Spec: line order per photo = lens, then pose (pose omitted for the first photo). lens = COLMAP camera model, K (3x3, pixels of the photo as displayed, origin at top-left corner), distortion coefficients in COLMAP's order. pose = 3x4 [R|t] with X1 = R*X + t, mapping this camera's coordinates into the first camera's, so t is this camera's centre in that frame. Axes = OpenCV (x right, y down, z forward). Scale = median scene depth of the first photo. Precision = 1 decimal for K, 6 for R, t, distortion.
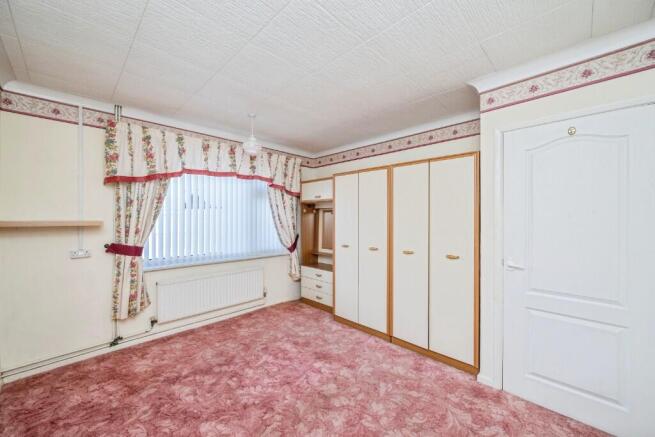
lens RADIAL K [[238.0, 0, 330.2], [0, 238.0, 221.2], [0, 0, 1]] dist [0.002128, 0.000159]
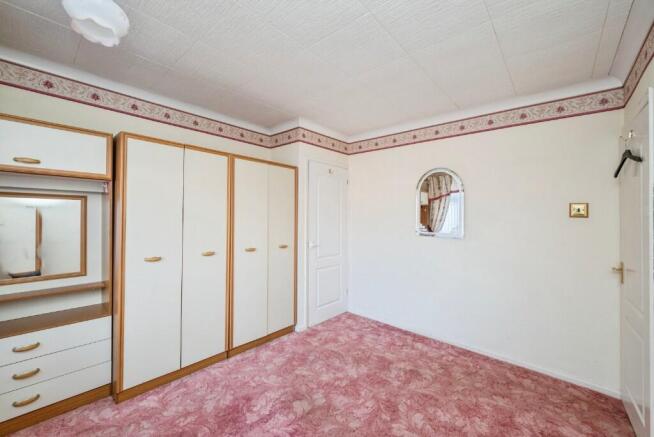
lens RADIAL K [[262.9, 0, 329.4], [0, 262.9, 214.6], [0, 0, 1]] dist [0.002332, 0.000618]
pose [[-0.012224, 0.002921, 0.999921, -0.748852], [-0.002924, 0.999991, -0.002957, -0.010996], [-0.999921, -0.002960, -0.012215, 0.681579]]
